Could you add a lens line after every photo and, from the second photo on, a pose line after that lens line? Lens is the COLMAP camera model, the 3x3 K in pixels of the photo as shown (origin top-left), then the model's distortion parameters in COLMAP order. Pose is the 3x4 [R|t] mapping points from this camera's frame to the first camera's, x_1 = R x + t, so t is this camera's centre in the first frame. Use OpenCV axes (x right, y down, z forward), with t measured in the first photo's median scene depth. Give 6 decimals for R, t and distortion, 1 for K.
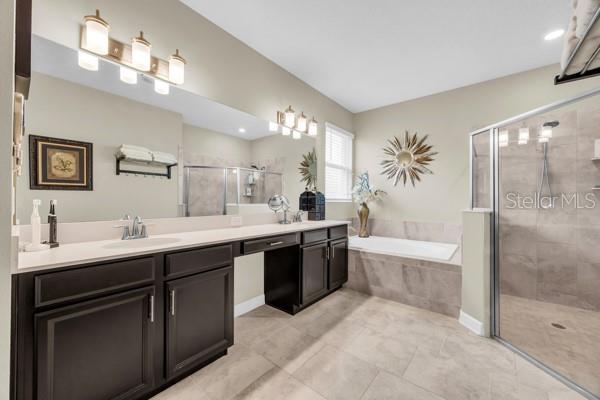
lens RADIAL K [[236.9, 0, 305.5], [0, 236.9, 199.1], [0, 0, 1]] dist [0.003327, -0.000639]
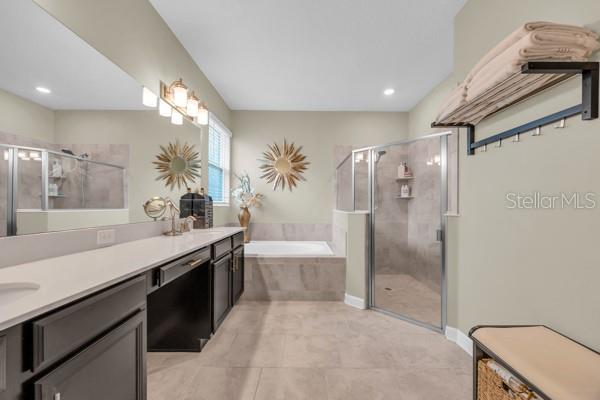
lens RADIAL K [[236.9, 0, 302.3], [0, 236.9, 205.4], [0, 0, 1]] dist [0.003327, -0.000639]
pose [[0.772741, -0.000327, 0.634722, -0.239943], [-0.005932, 0.999952, 0.007738, 0.002059], [-0.634694, -0.009745, 0.772702, 0.160605]]
